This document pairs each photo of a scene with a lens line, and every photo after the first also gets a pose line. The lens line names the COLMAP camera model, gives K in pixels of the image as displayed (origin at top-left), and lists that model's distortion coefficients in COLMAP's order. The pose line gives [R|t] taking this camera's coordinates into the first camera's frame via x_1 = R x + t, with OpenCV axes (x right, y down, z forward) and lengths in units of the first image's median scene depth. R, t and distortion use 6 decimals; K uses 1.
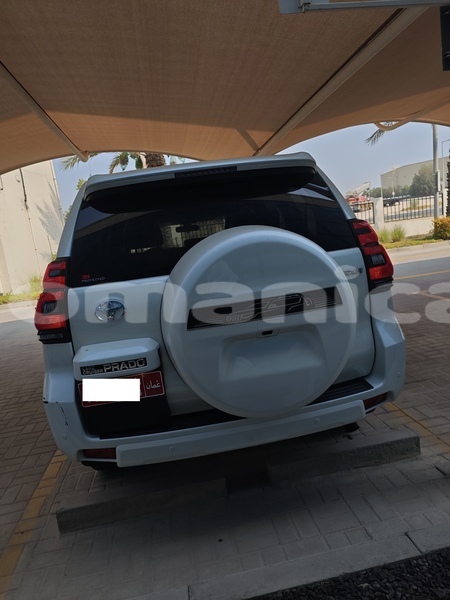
lens RADIAL K [[411.7, 0, 224.6], [0, 411.7, 299.5], [0, 0, 1]] dist [0.019922, -0.021785]
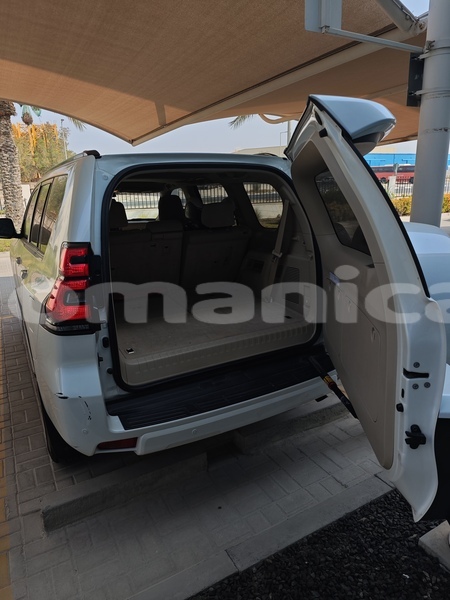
lens RADIAL K [[411.7, 0, 222.8], [0, 411.7, 299.6], [0, 0, 1]] dist [0.019922, -0.021785]
pose [[0.930584, 0.004879, 0.366046, -0.366895], [-0.030438, 0.997480, 0.064085, -0.036359], [-0.364811, -0.070778, 0.928388, 0.014820]]
